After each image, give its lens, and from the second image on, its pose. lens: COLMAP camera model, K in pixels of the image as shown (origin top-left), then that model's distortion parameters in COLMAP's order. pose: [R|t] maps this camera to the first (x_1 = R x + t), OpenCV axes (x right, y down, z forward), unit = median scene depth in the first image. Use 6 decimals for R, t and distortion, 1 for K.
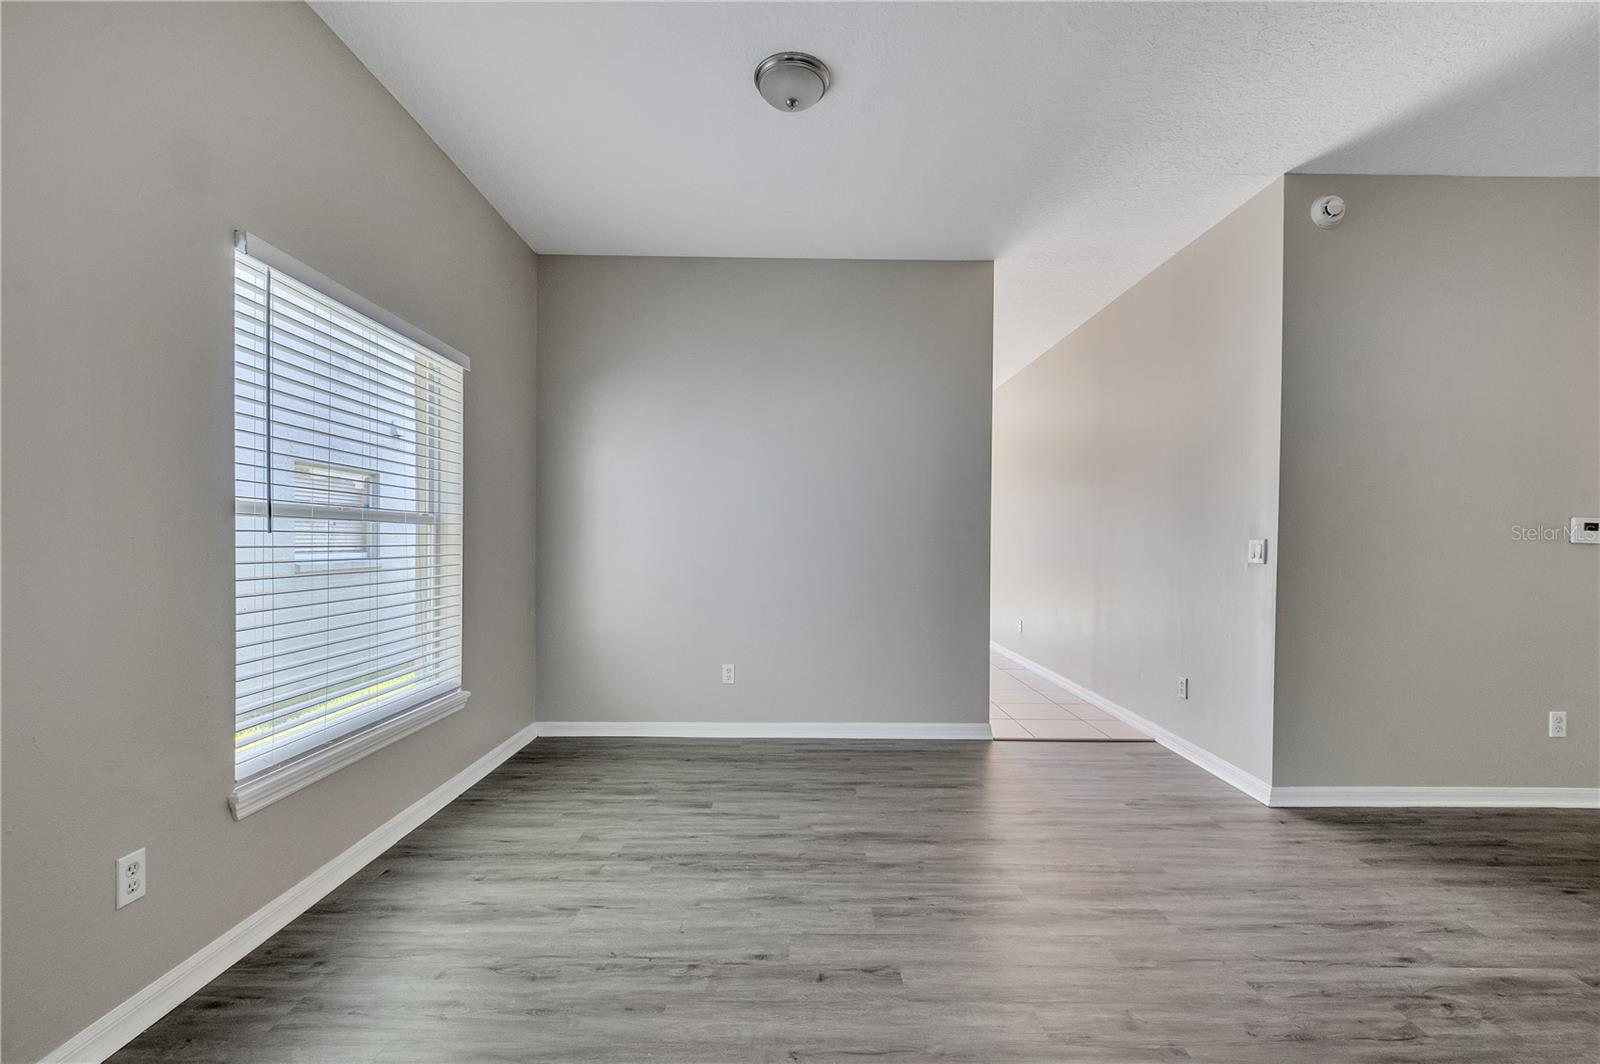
lens RADIAL K [[707.7, 0, 794.4], [0, 707.7, 548.8], [0, 0, 1]] dist [0.004678, -0.003737]
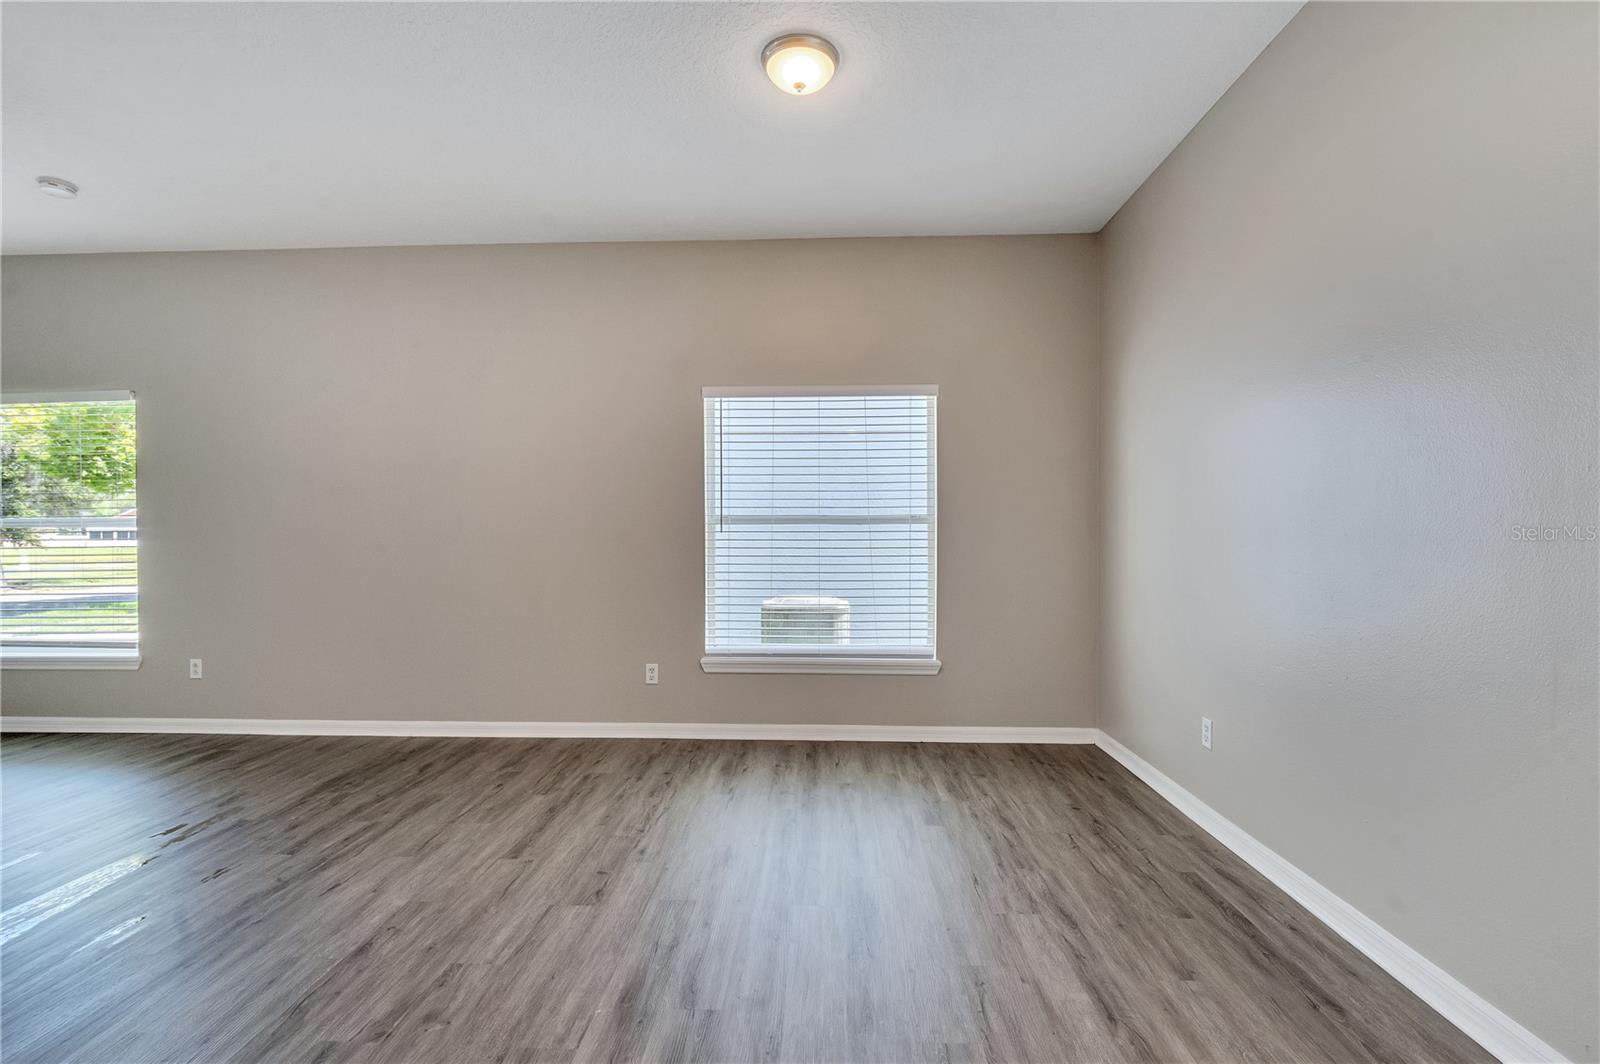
lens RADIAL K [[707.7, 0, 802.2], [0, 707.7, 544.1], [0, 0, 1]] dist [0.004678, -0.003737]
pose [[-0.045214, 0.003304, -0.998972, 0.906263], [-0.012148, 0.999919, 0.003857, -0.001599], [0.998903, 0.012310, -0.045171, 0.979035]]
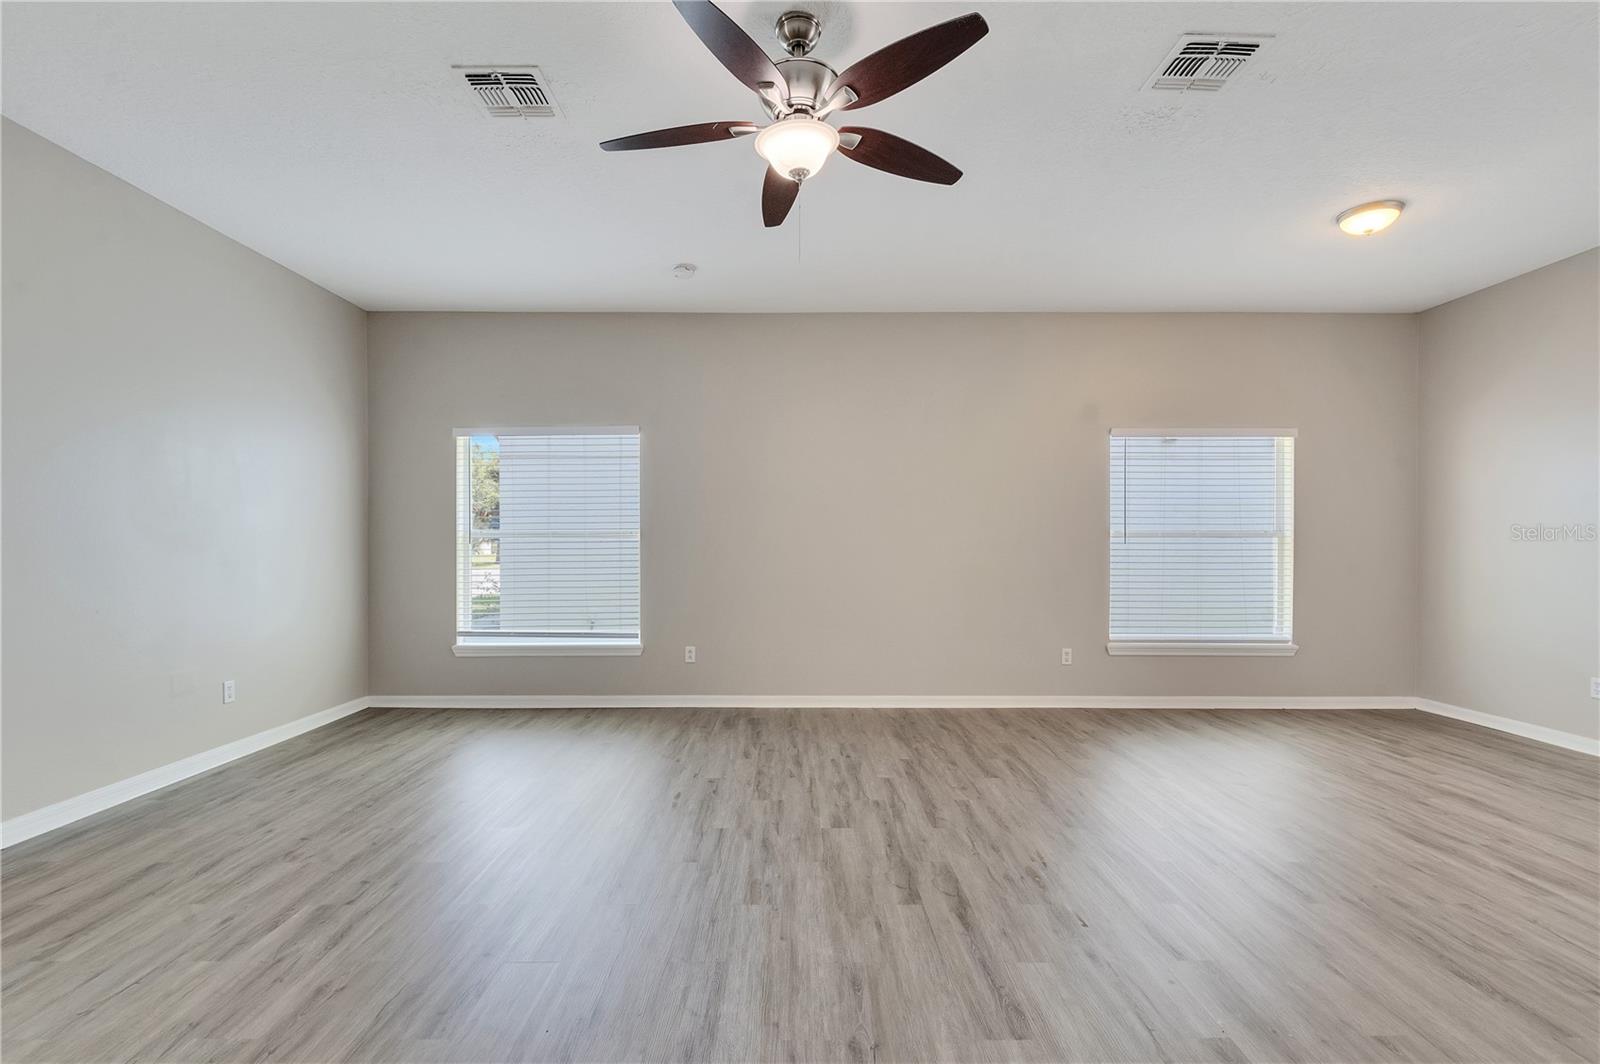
lens RADIAL K [[707.7, 0, 794.5], [0, 707.7, 541.7], [0, 0, 1]] dist [0.004678, -0.003737]
pose [[0.001754, -0.012378, -0.999922, 1.293036], [-0.015317, 0.999806, -0.012404, 0.013832], [0.999881, 0.015337, 0.001564, -0.117640]]
